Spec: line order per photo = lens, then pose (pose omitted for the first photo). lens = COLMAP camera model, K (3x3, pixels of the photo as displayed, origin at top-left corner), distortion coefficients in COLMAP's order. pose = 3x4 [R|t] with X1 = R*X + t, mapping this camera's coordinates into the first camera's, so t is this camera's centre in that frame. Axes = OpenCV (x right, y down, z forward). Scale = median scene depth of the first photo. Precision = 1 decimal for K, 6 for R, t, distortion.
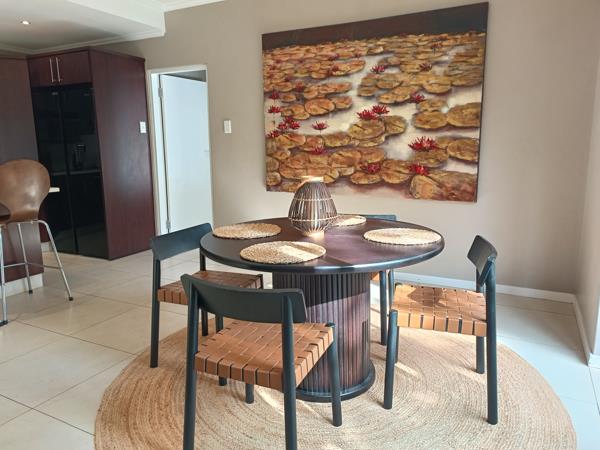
lens RADIAL K [[437.7, 0, 304.0], [0, 437.7, 226.6], [0, 0, 1]] dist [0.030588, -0.024093]
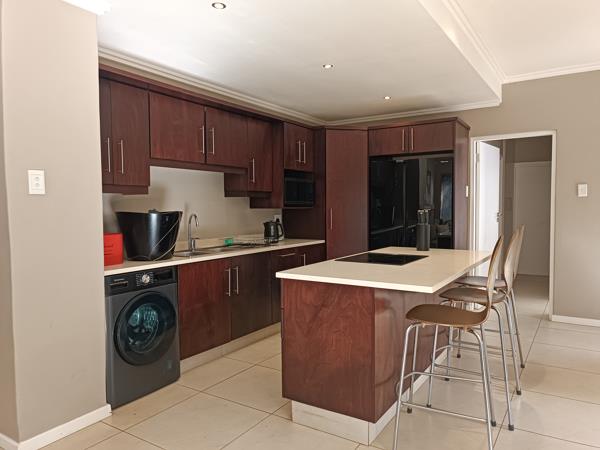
lens RADIAL K [[437.7, 0, 297.5], [0, 437.7, 227.7], [0, 0, 1]] dist [0.030588, -0.024093]
pose [[0.994840, 0.003509, -0.101392, -0.827754], [-0.016633, 0.991519, -0.128890, -0.004785], [0.100080, 0.129911, 0.986462, -0.046056]]
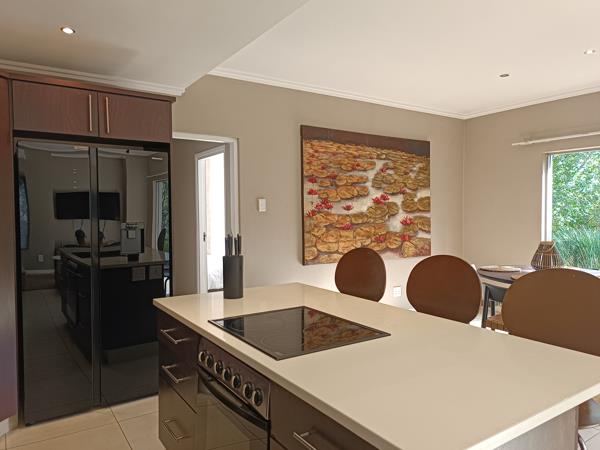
lens RADIAL K [[437.7, 0, 298.9], [0, 437.7, 227.8], [0, 0, 1]] dist [0.030588, -0.024093]
pose [[0.491963, -0.031877, 0.870032, -1.133574], [0.156123, 0.986360, -0.052141, -0.132863], [-0.856503, 0.161483, 0.490230, 0.536481]]
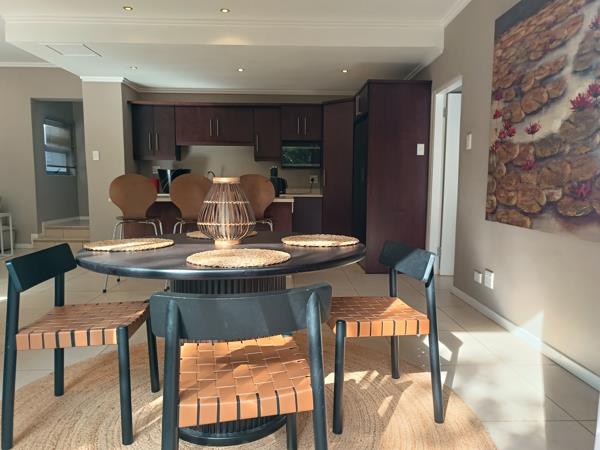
lens RADIAL K [[437.7, 0, 302.2], [0, 437.7, 225.9], [0, 0, 1]] dist [0.030588, -0.024093]
pose [[0.482687, 0.092634, -0.870880, 0.484252], [-0.163823, 0.986389, 0.014121, -0.032395], [0.860334, 0.135855, 0.491293, 0.388288]]
